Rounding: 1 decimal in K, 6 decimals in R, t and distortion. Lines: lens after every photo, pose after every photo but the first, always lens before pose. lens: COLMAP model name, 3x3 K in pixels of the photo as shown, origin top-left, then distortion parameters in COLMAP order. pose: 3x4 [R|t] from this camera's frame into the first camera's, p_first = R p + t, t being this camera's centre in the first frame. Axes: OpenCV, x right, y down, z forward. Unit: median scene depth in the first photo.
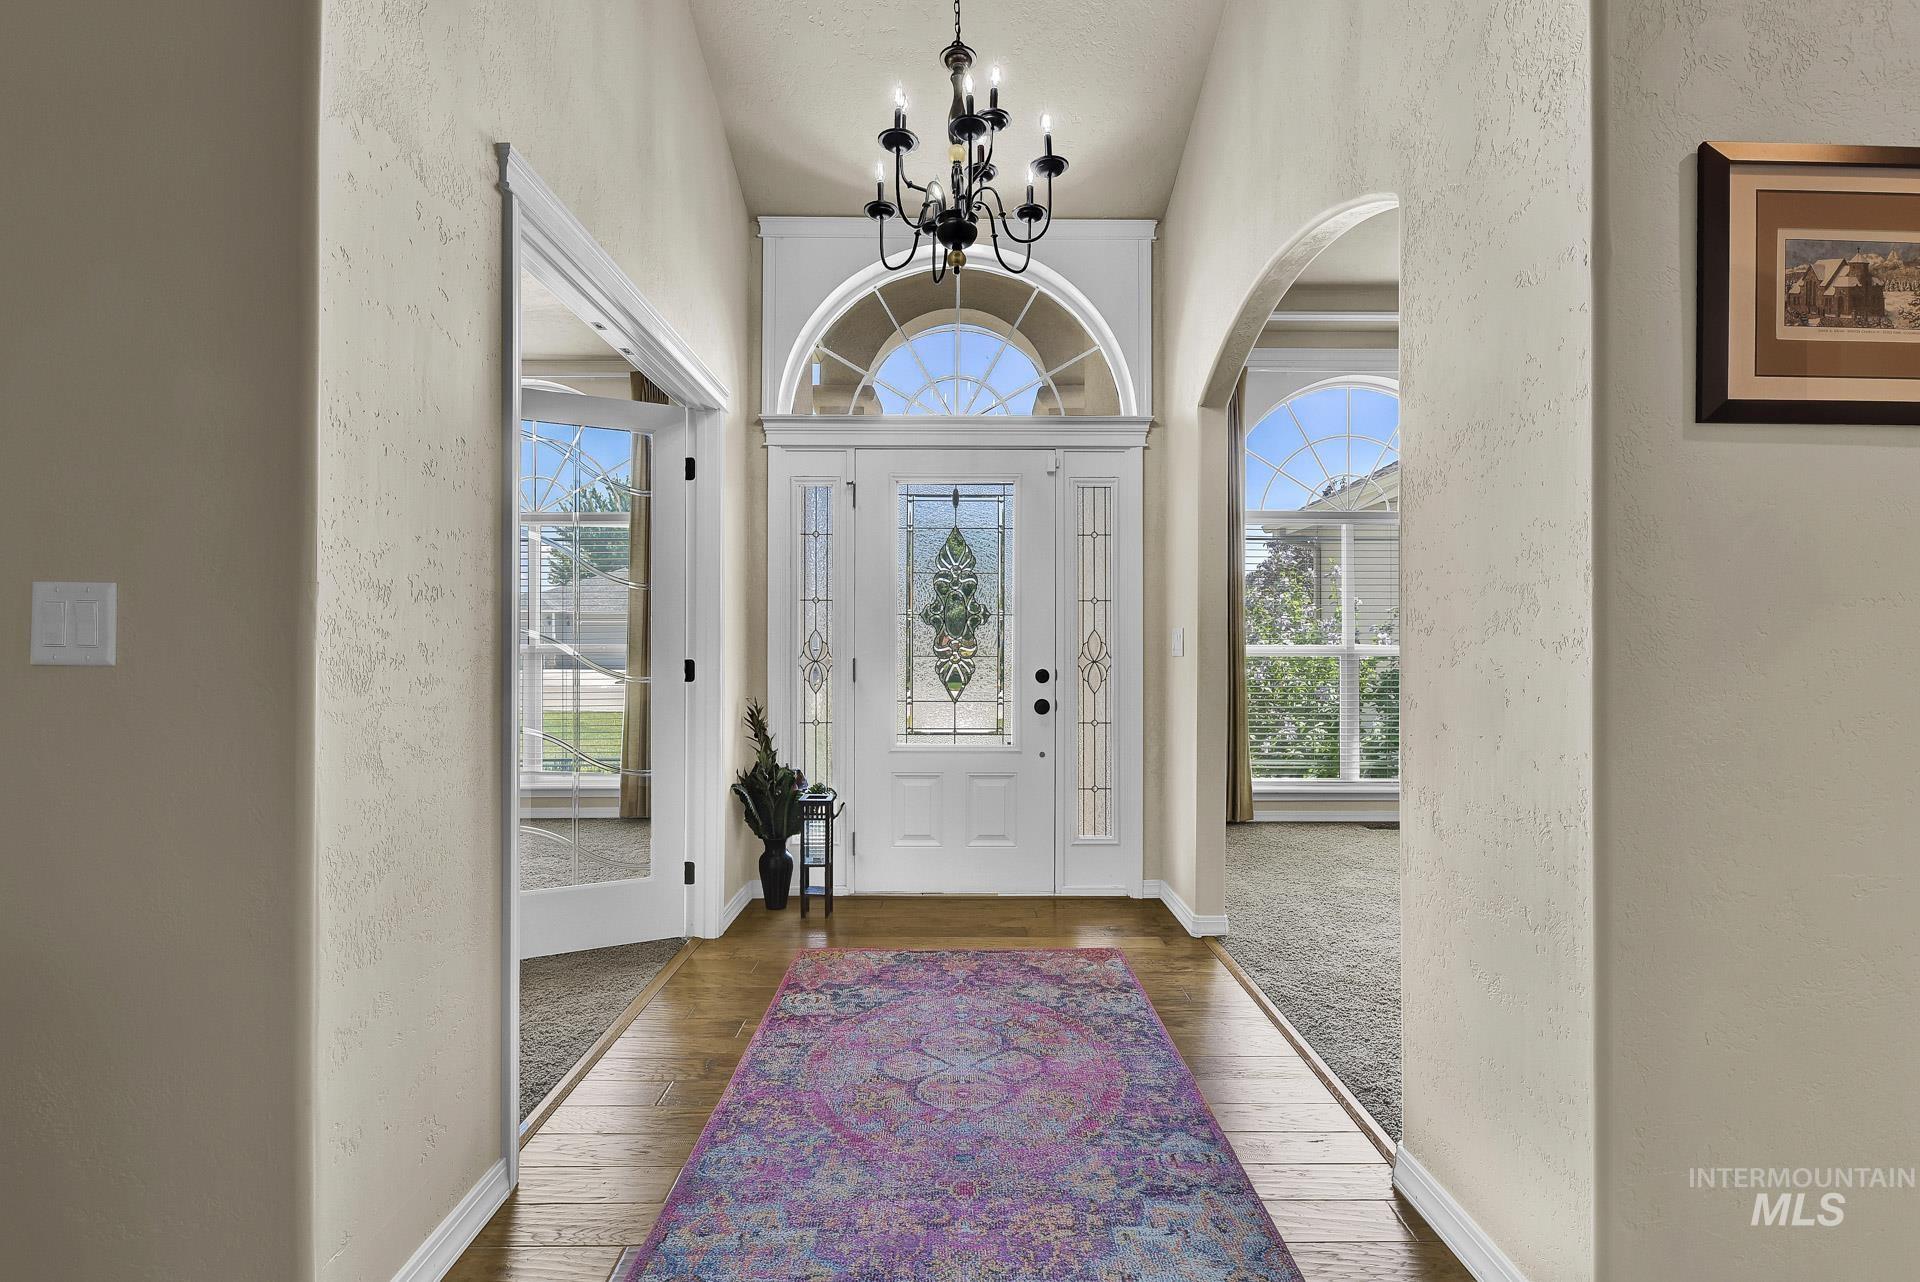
lens RADIAL K [[840.0, 0, 962.8], [0, 840.0, 649.9], [0, 0, 1]] dist [0.000294, -0.002824]
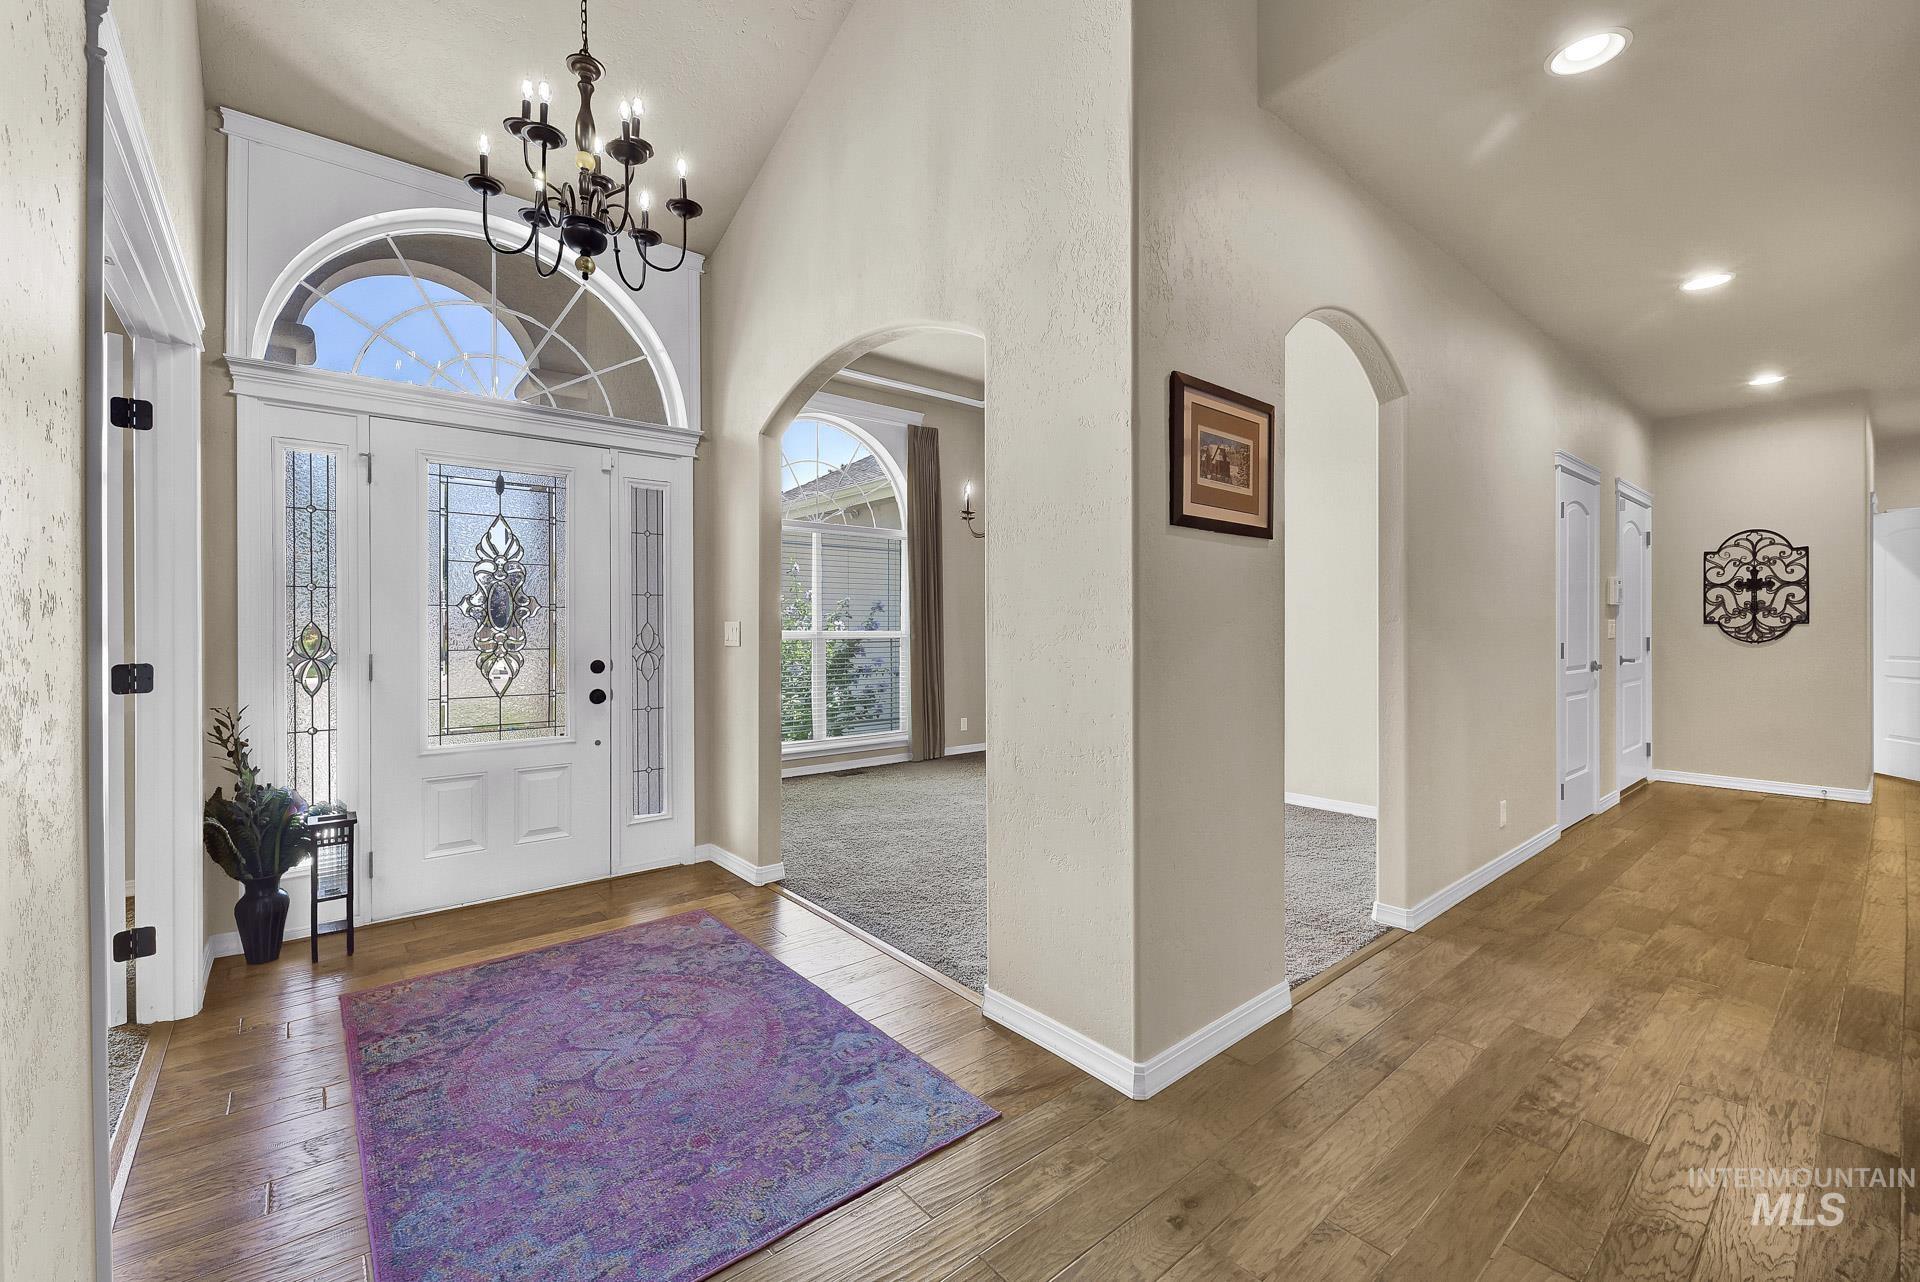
lens RADIAL K [[756.1, 0, 952.6], [0, 756.1, 633.3], [0, 0, 1]] dist [0.000199, -0.001296]
pose [[0.786308, -0.007940, 0.617783, -0.211900], [0.005295, 0.999967, 0.006113, -0.021195], [-0.617812, -0.001535, 0.786325, 0.004071]]
